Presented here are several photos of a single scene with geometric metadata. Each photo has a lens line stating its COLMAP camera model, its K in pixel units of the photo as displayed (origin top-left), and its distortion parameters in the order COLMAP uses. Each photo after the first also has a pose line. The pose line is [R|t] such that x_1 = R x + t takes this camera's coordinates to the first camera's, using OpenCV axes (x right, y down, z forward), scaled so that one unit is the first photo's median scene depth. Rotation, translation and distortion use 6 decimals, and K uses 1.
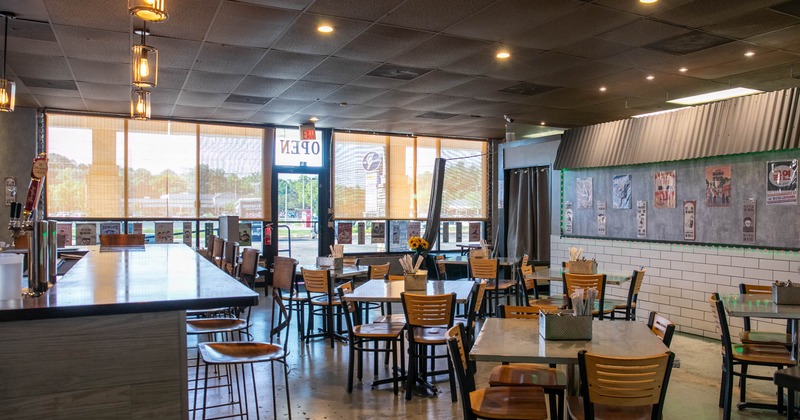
lens RADIAL K [[612.1, 0, 400.2], [0, 612.1, 211.2], [0, 0, 1]] dist [-0.002763, 0.051777]
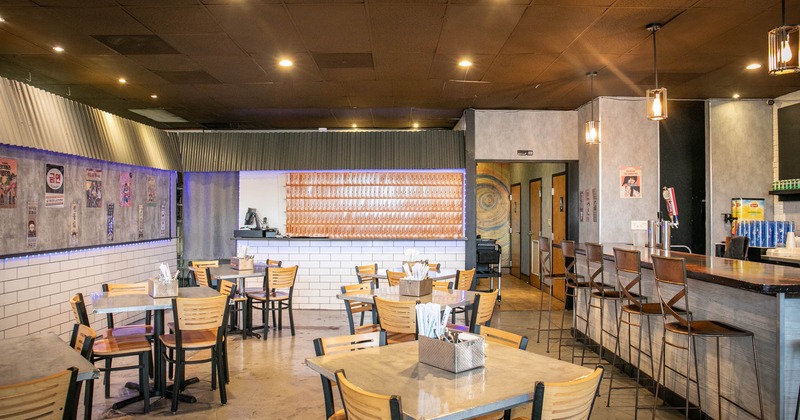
lens RADIAL K [[612.1, 0, 401.1], [0, 612.1, 208.3], [0, 0, 1]] dist [-0.002763, 0.051777]
pose [[-0.924837, 0.001476, 0.380360, -0.279505], [-0.000351, 0.999989, -0.004735, -0.003972], [-0.380363, -0.004513, -0.924826, 1.623681]]
